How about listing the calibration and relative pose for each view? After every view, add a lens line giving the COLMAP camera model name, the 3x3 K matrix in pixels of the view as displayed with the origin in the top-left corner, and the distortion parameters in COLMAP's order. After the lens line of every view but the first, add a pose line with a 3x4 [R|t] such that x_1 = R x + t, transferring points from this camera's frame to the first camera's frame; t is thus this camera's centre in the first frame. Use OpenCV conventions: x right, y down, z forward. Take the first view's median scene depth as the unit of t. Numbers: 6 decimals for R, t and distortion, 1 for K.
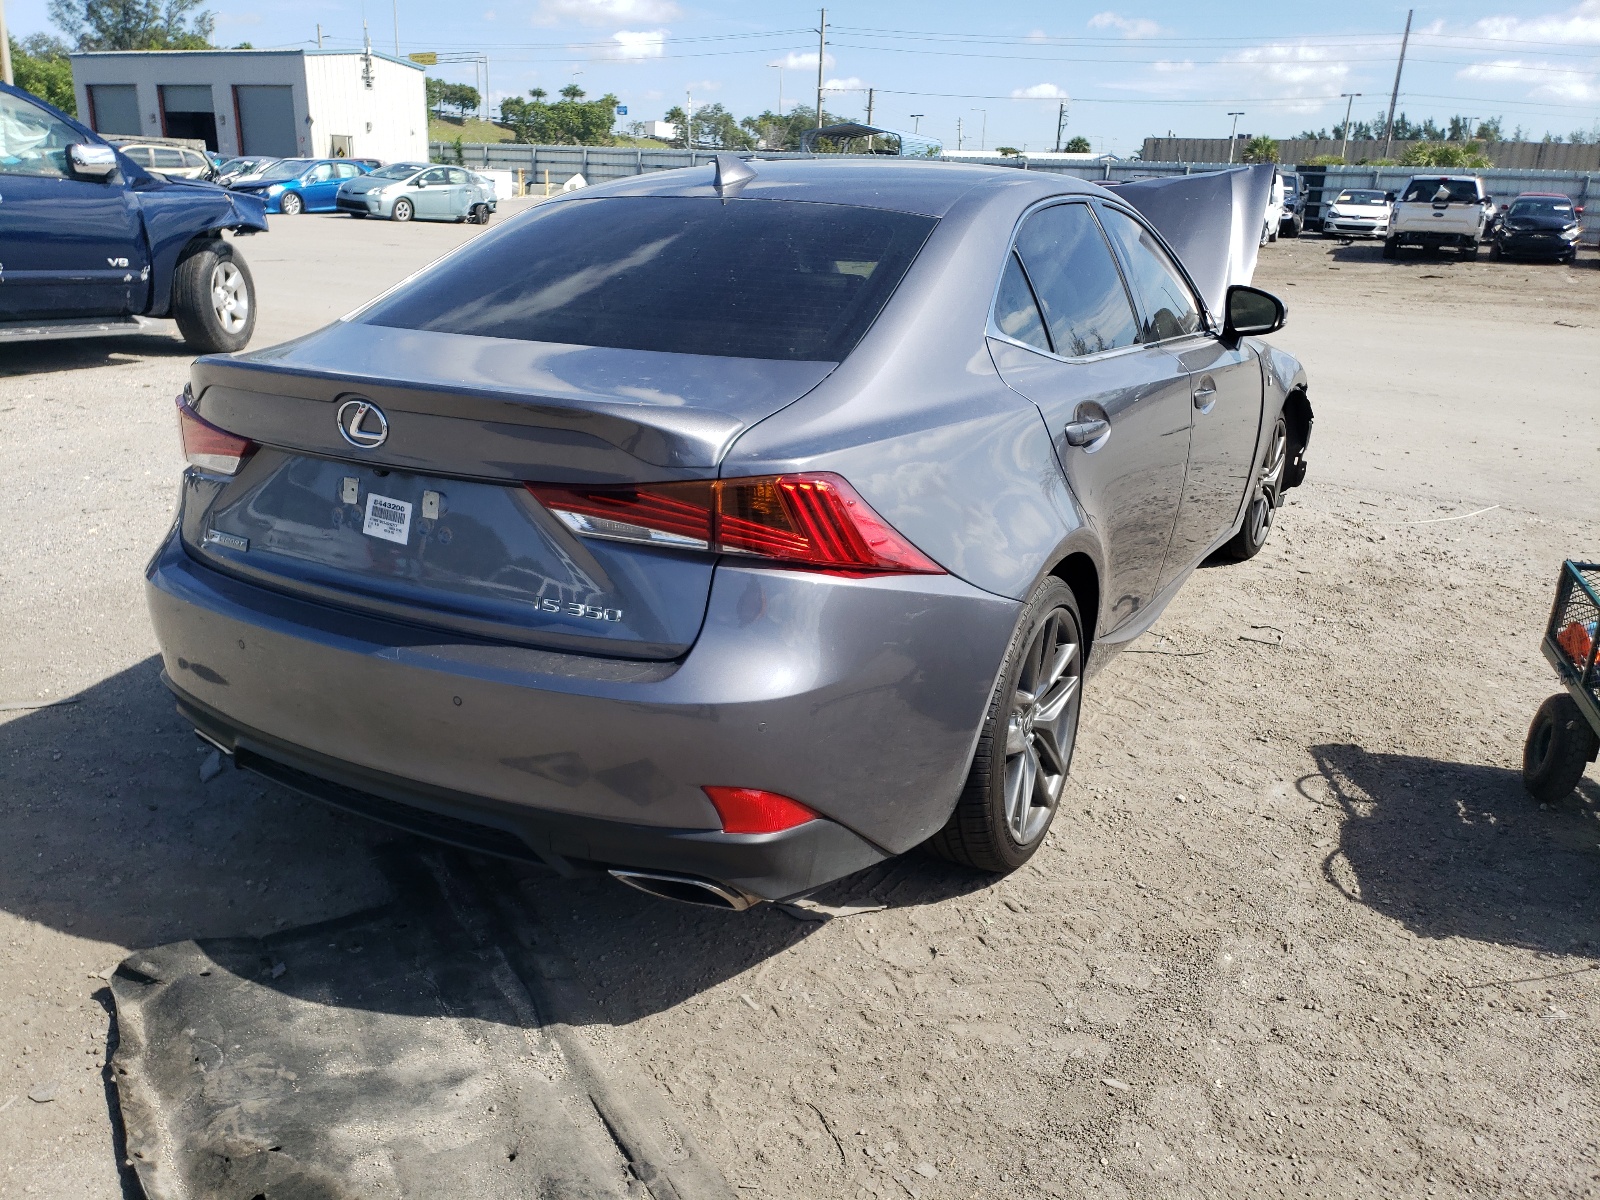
lens RADIAL K [[1216.7, 0, 799.3], [0, 1216.7, 596.7], [0, 0, 1]] dist [0.011078, 0.001287]
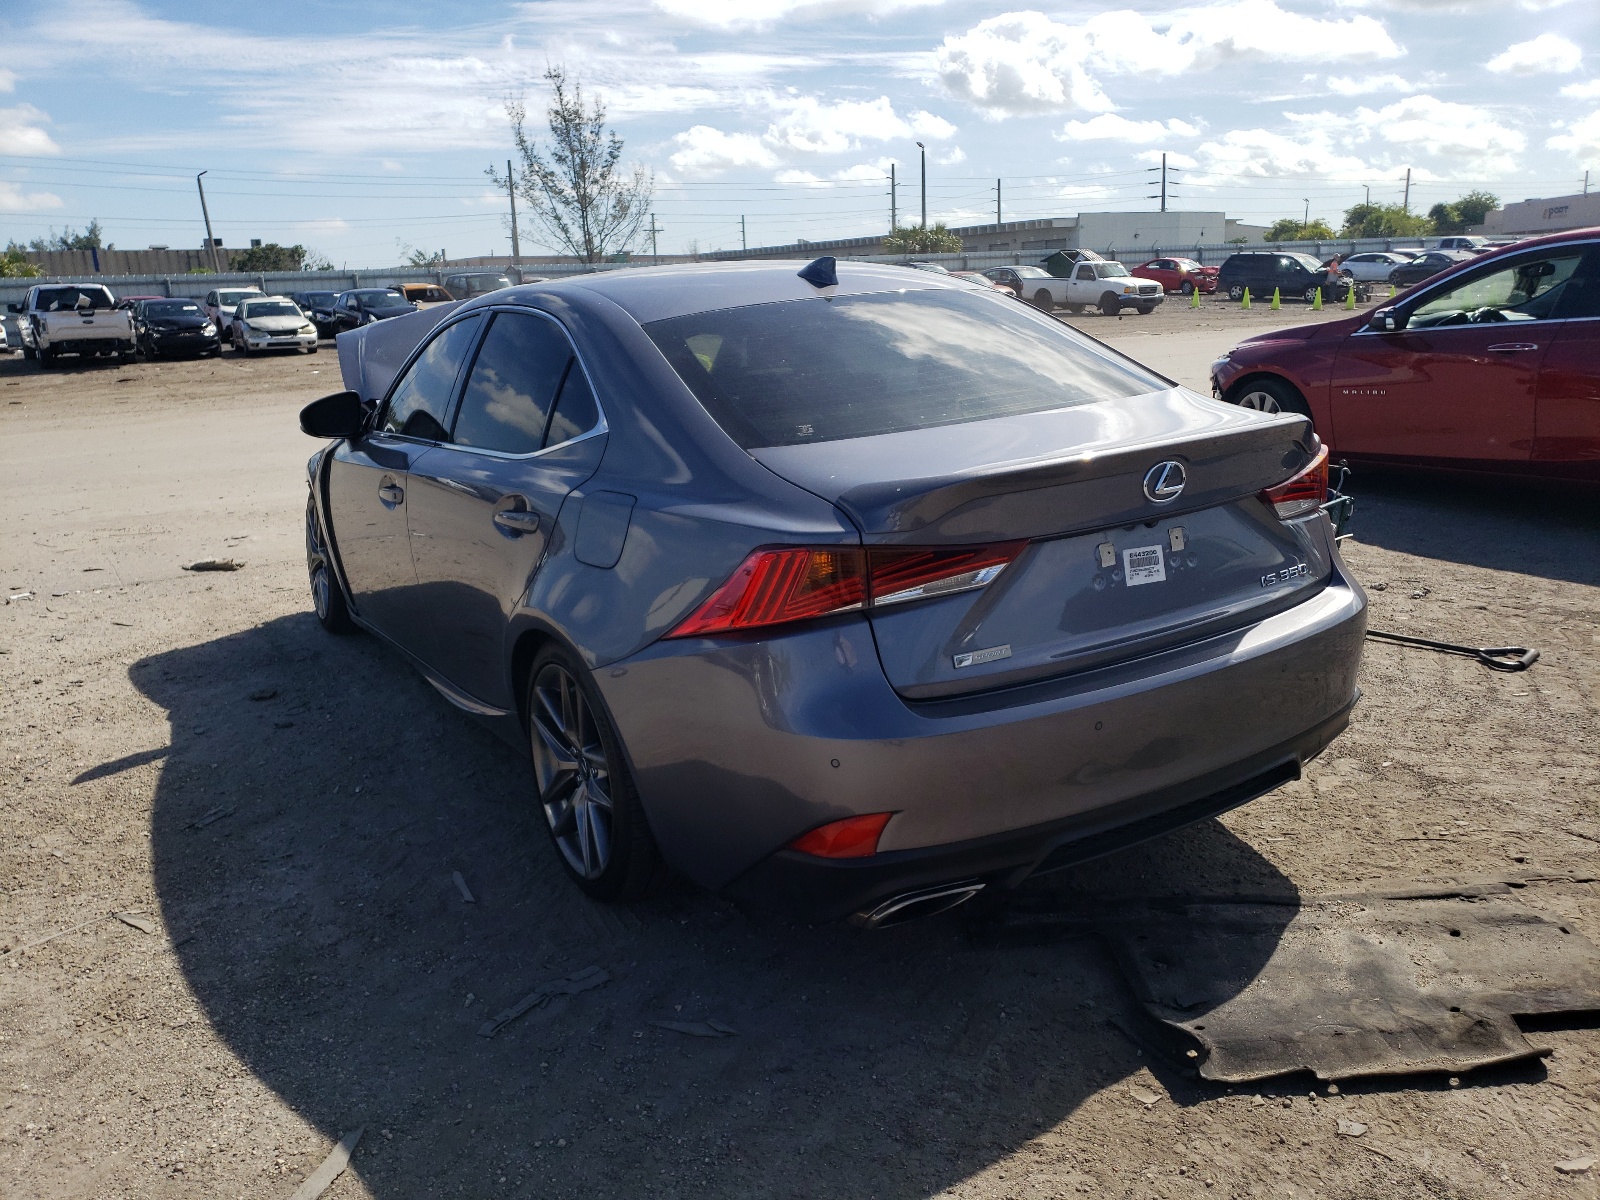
lens RADIAL K [[1195.2, 0, 800.7], [0, 1195.2, 603.1], [0, 0, 1]] dist [0.012973, 0.004979]
pose [[0.508338, -0.273846, 0.816456, -1.417786], [0.330667, 0.937483, 0.108561, -0.257415], [-0.795143, 0.214789, 0.567110, 0.624452]]
